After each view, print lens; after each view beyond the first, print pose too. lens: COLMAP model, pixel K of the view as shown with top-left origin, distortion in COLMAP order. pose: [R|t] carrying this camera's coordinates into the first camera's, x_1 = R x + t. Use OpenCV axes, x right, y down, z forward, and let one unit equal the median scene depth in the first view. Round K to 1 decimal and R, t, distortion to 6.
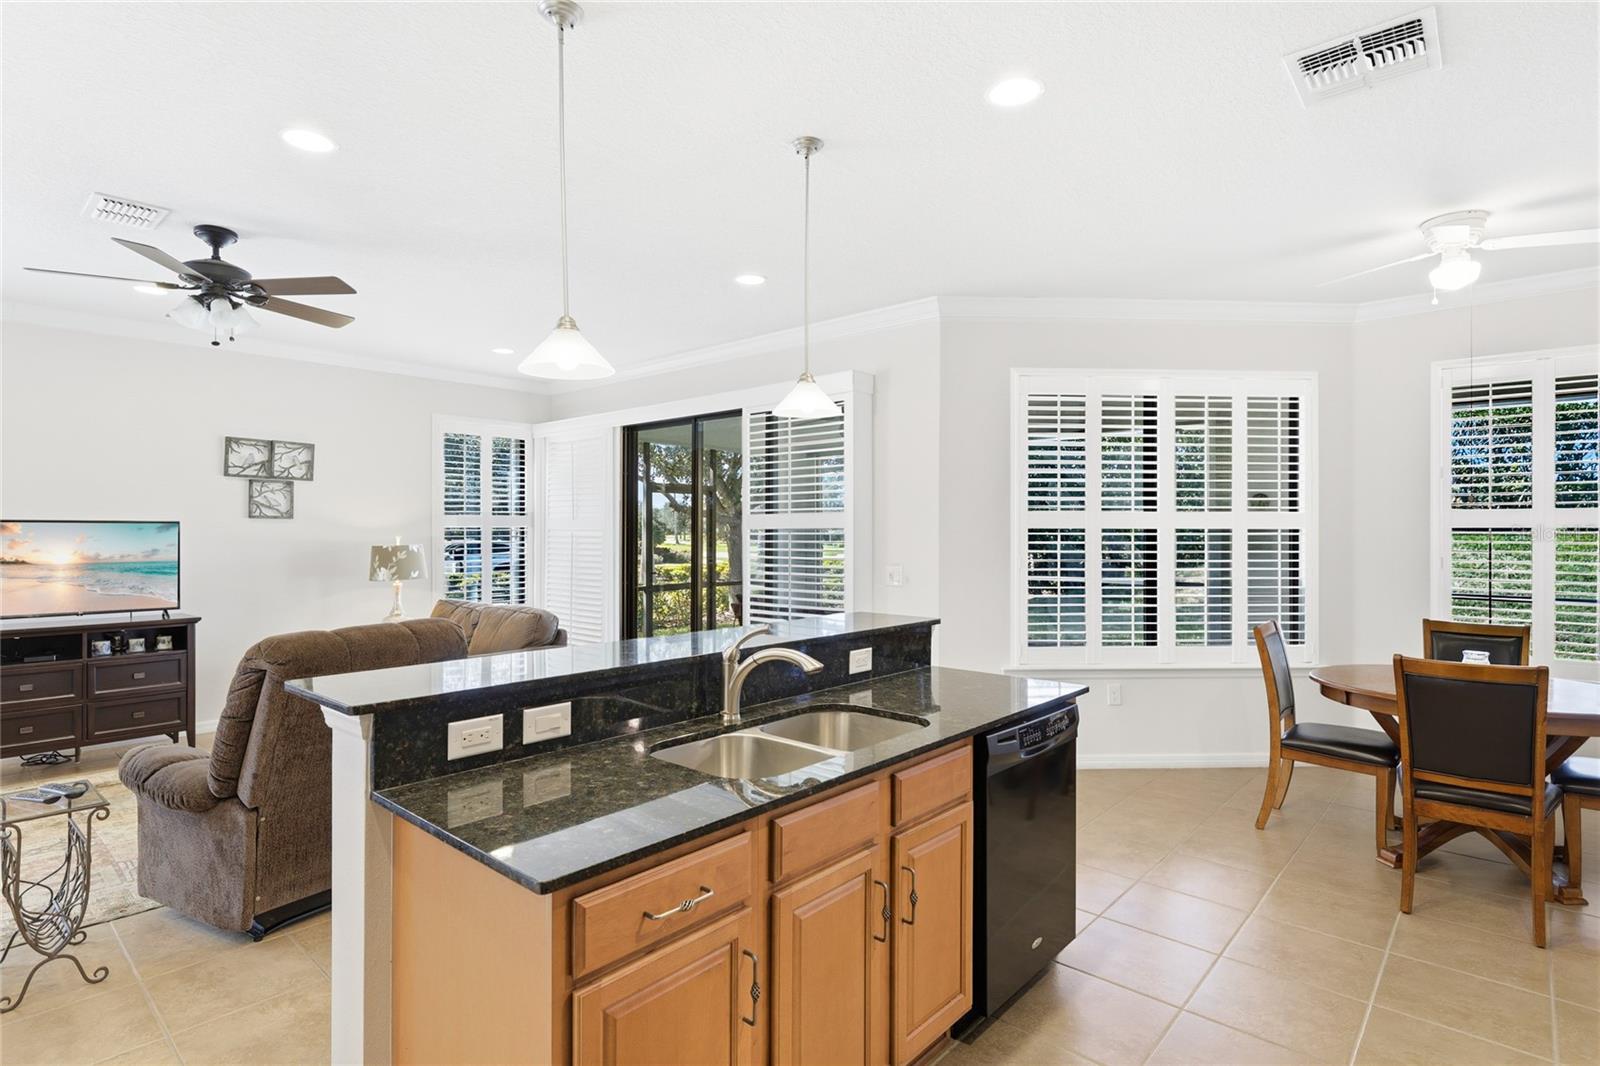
lens RADIAL K [[810.9, 0, 793.2], [0, 810.9, 530.4], [0, 0, 1]] dist [0.002577, 0.001330]
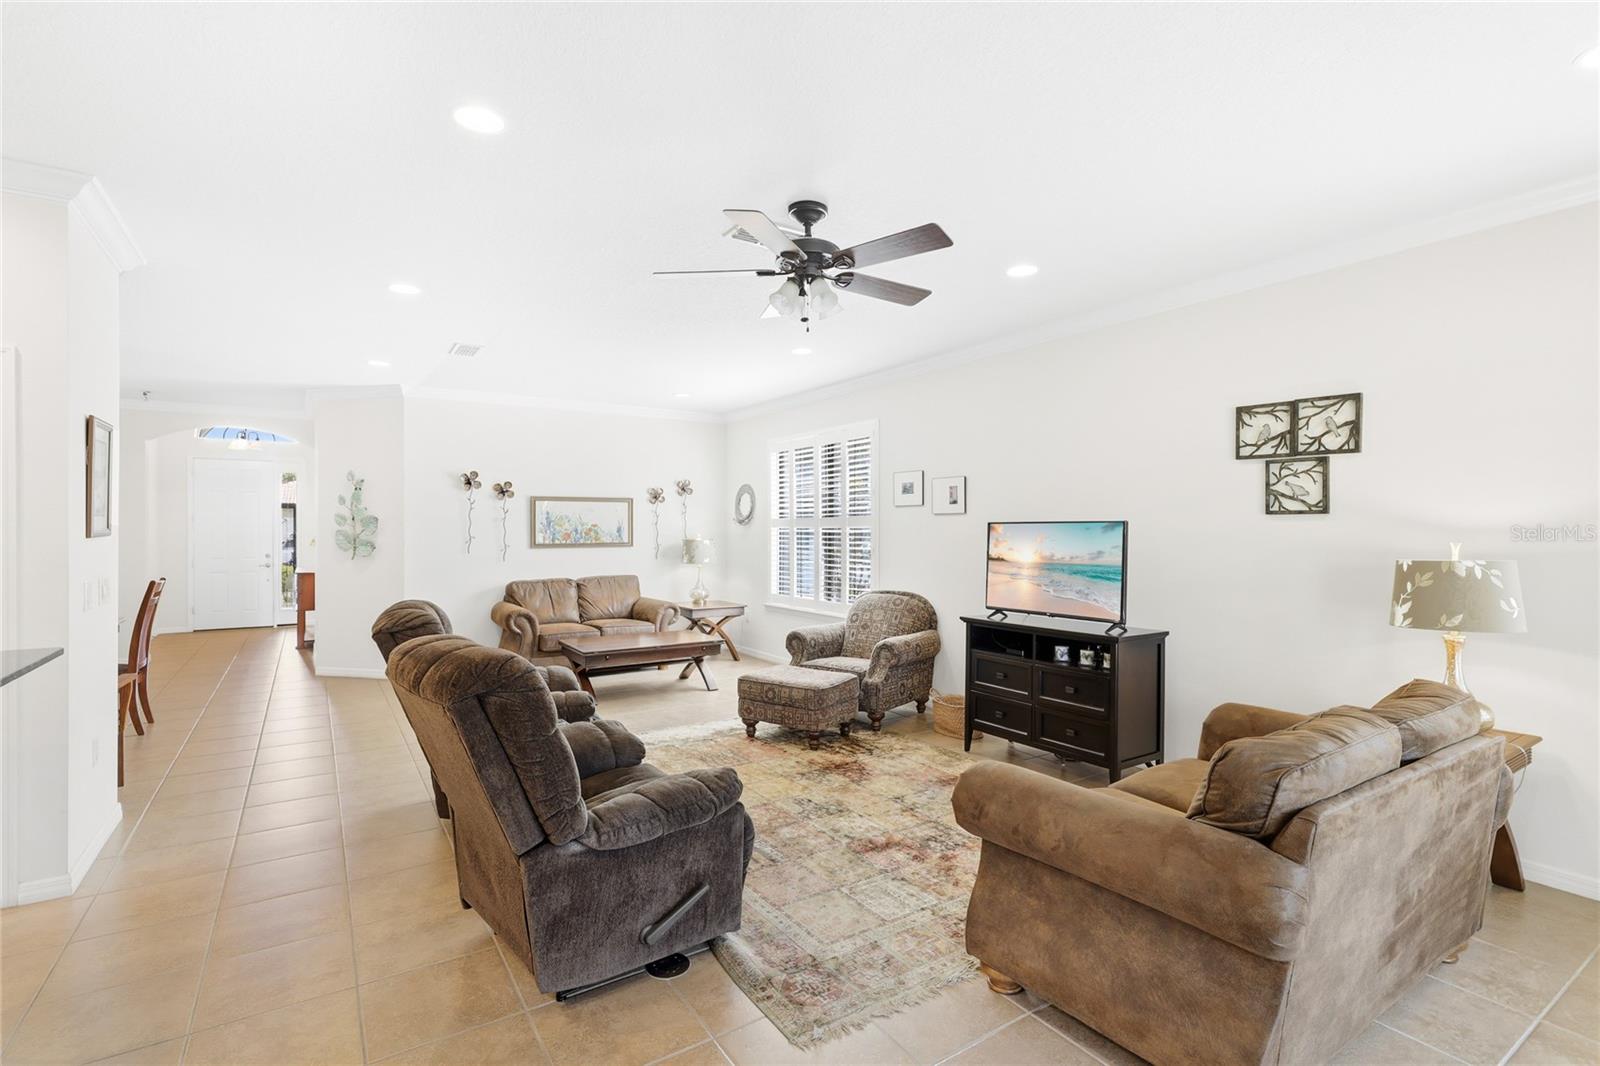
lens RADIAL K [[750.5, 0, 800.6], [0, 750.5, 532.5], [0, 0, 1]] dist [-0.000034, 0.000211]
pose [[-0.256599, 0.000525, -0.966518, 0.094455], [0.000180, 1.000000, 0.000496, 0.001090], [0.966518, -0.000047, -0.256599, 0.884477]]
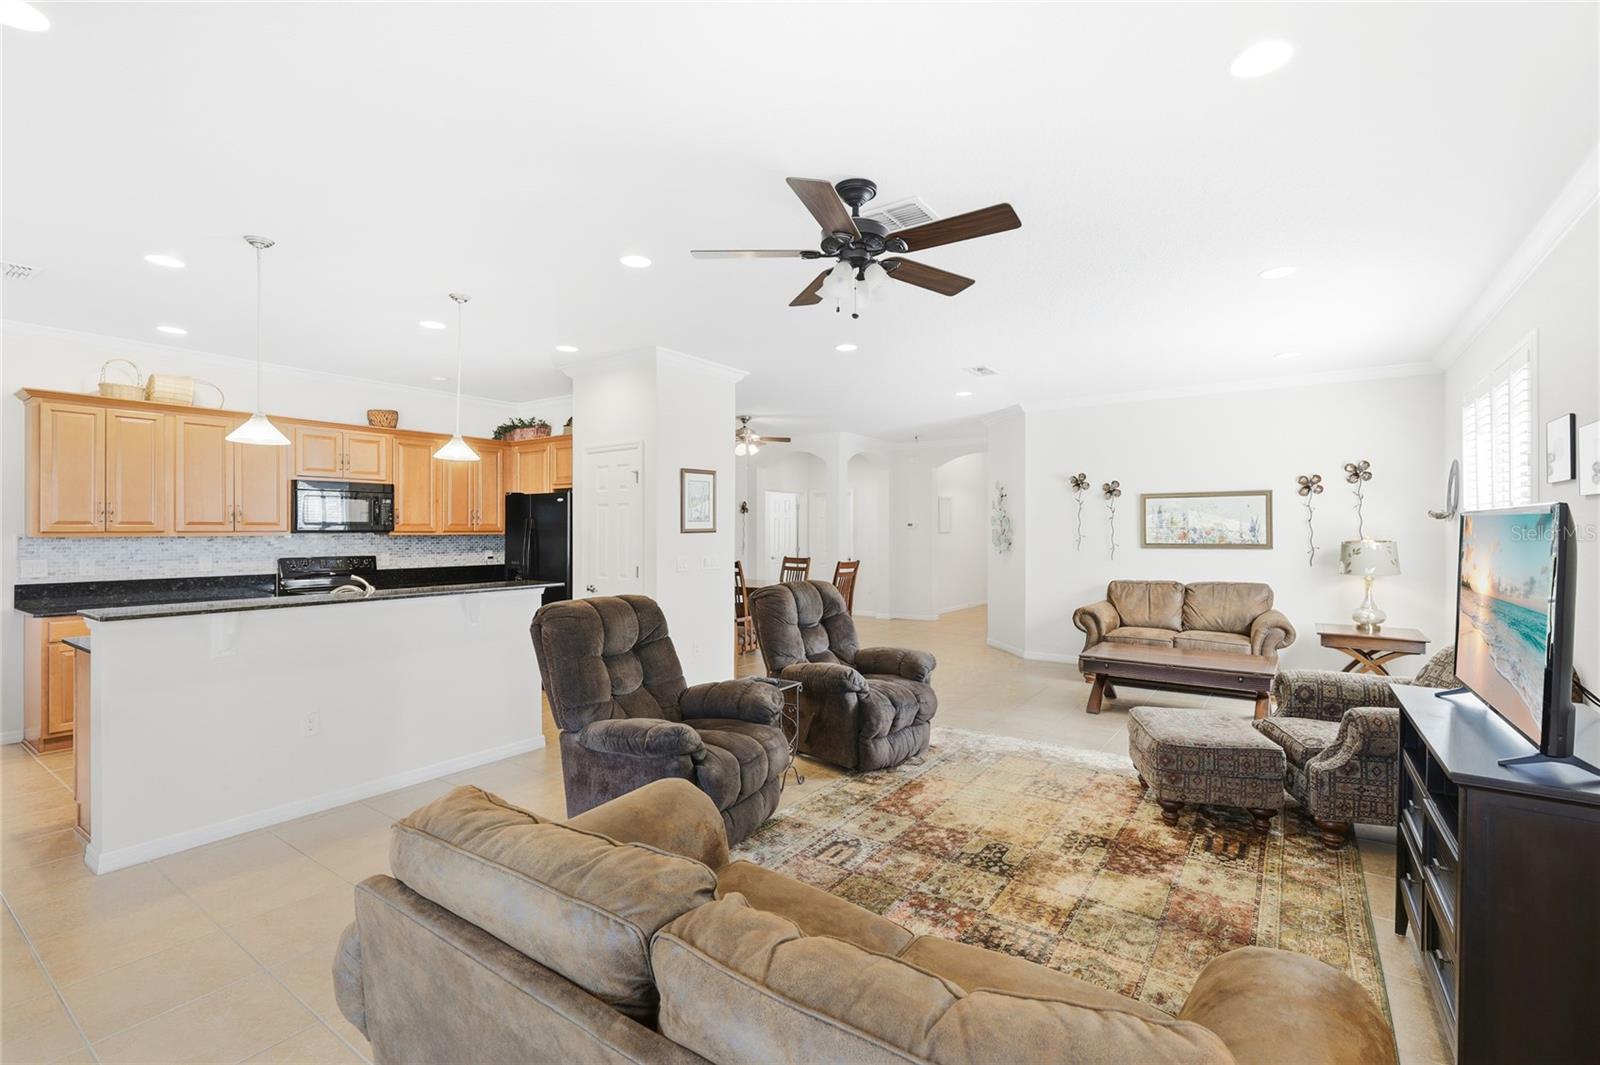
lens RADIAL K [[717.8, 0, 788.6], [0, 717.8, 533.2], [0, 0, 1]] dist [-0.003957, -0.000602]
pose [[-0.994484, -0.000586, -0.104884, -0.396748], [-0.001079, 0.999989, 0.004643, -0.000791], [0.104880, 0.004731, -0.994474, 1.286973]]
